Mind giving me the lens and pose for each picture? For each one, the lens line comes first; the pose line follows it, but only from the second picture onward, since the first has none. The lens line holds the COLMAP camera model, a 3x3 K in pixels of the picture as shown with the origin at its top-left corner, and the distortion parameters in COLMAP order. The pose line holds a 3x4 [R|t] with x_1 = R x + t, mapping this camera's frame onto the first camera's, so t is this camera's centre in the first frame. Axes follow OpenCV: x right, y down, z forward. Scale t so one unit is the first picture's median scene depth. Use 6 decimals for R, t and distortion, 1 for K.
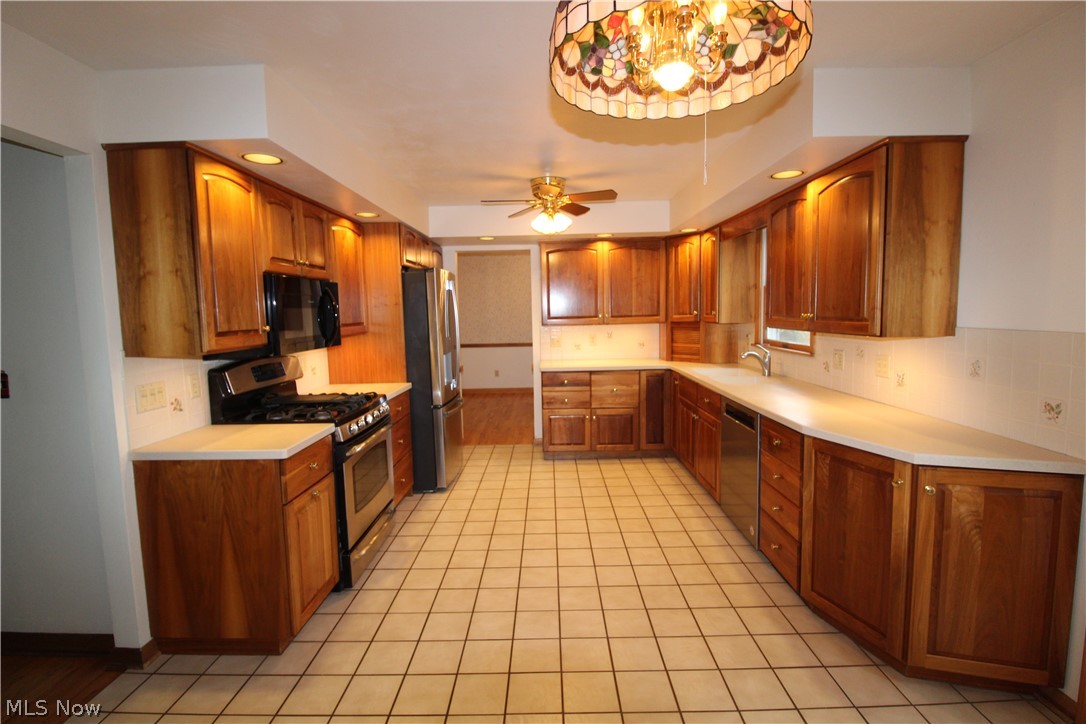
lens RADIAL K [[503.2, 0, 543.6], [0, 503.2, 356.7], [0, 0, 1]] dist [-0.009994, -0.003225]
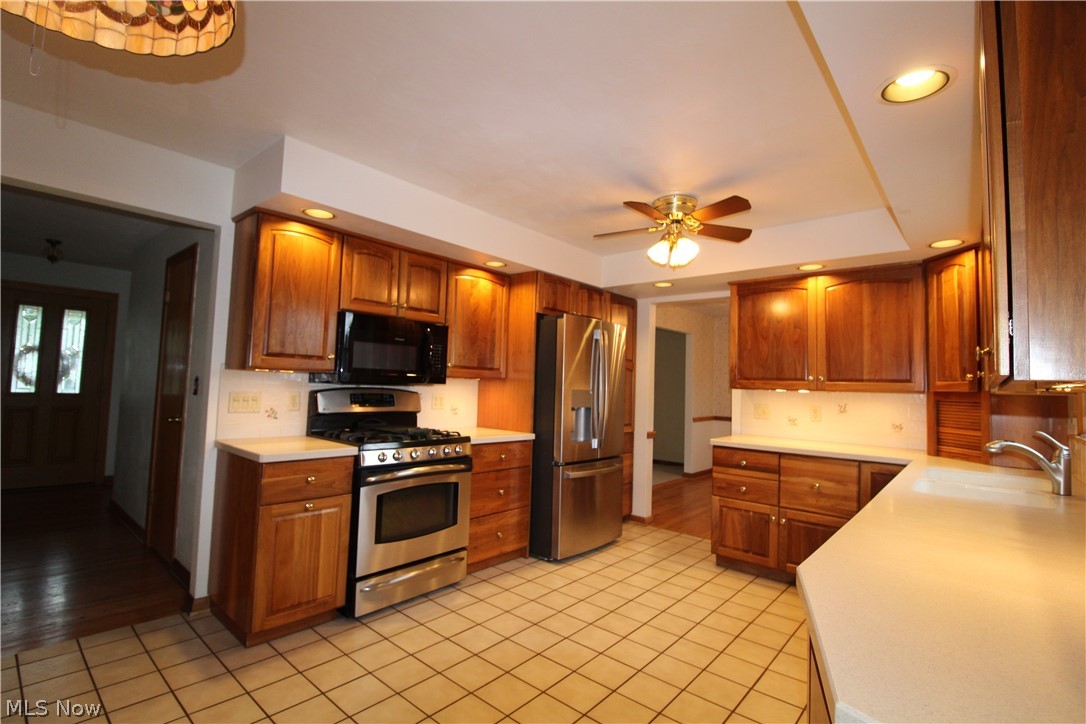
lens RADIAL K [[503.2, 0, 543.4], [0, 503.2, 354.6], [0, 0, 1]] dist [-0.009994, -0.003225]
pose [[0.759568, 0.007228, -0.650387, 0.400470], [-0.110020, 0.986957, -0.117520, 0.015422], [0.641055, 0.160820, 0.750457, 0.302509]]
